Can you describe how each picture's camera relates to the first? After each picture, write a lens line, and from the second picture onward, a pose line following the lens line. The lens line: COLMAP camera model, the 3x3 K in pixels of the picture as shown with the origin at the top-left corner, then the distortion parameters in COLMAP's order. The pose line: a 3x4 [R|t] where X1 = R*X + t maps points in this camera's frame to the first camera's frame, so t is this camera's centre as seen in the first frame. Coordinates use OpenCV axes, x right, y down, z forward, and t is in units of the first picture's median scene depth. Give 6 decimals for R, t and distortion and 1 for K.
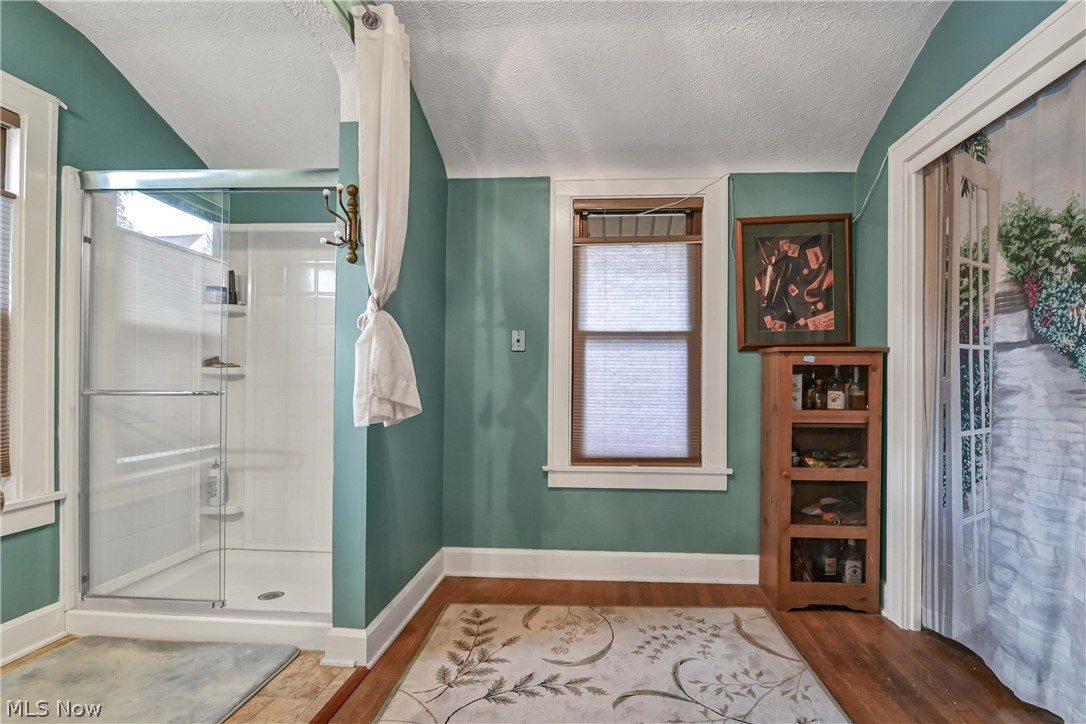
lens RADIAL K [[539.8, 0, 577.2], [0, 539.8, 364.6], [0, 0, 1]] dist [0.003817, -0.010943]
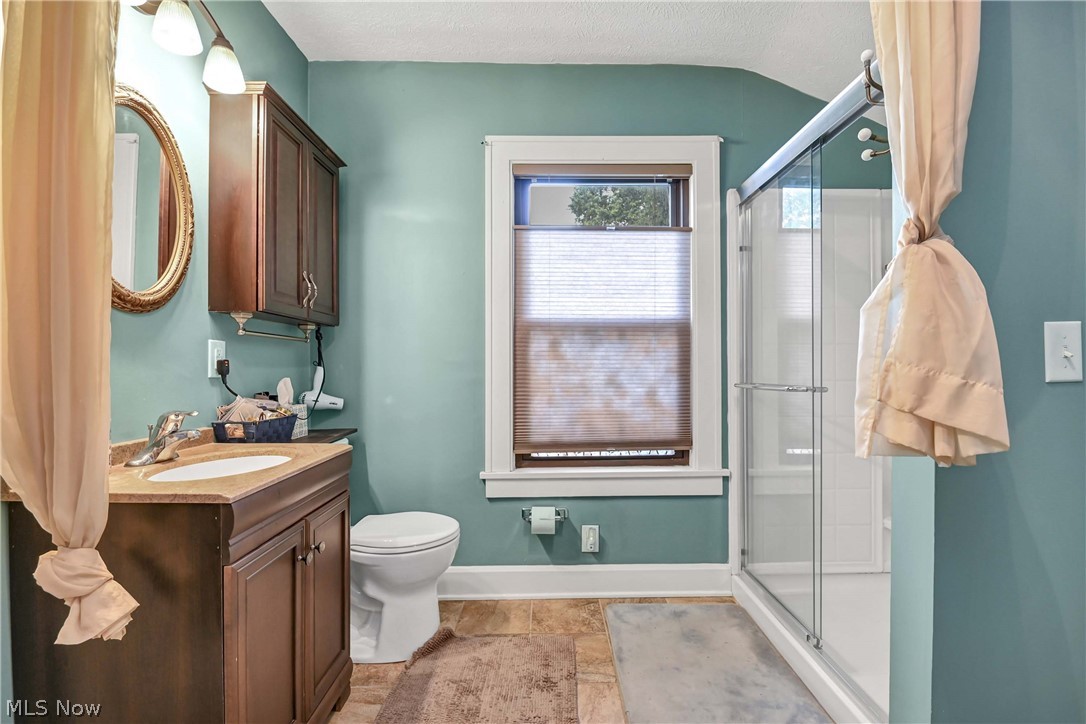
lens RADIAL K [[483.0, 0, 545.3], [0, 483.0, 366.8], [0, 0, 1]] dist [-0.012143, -0.000215]
pose [[0.066180, -0.014812, -0.997698, 0.058997], [0.028049, 0.999522, -0.012979, 0.015956], [0.997413, -0.027126, 0.066564, 0.546442]]
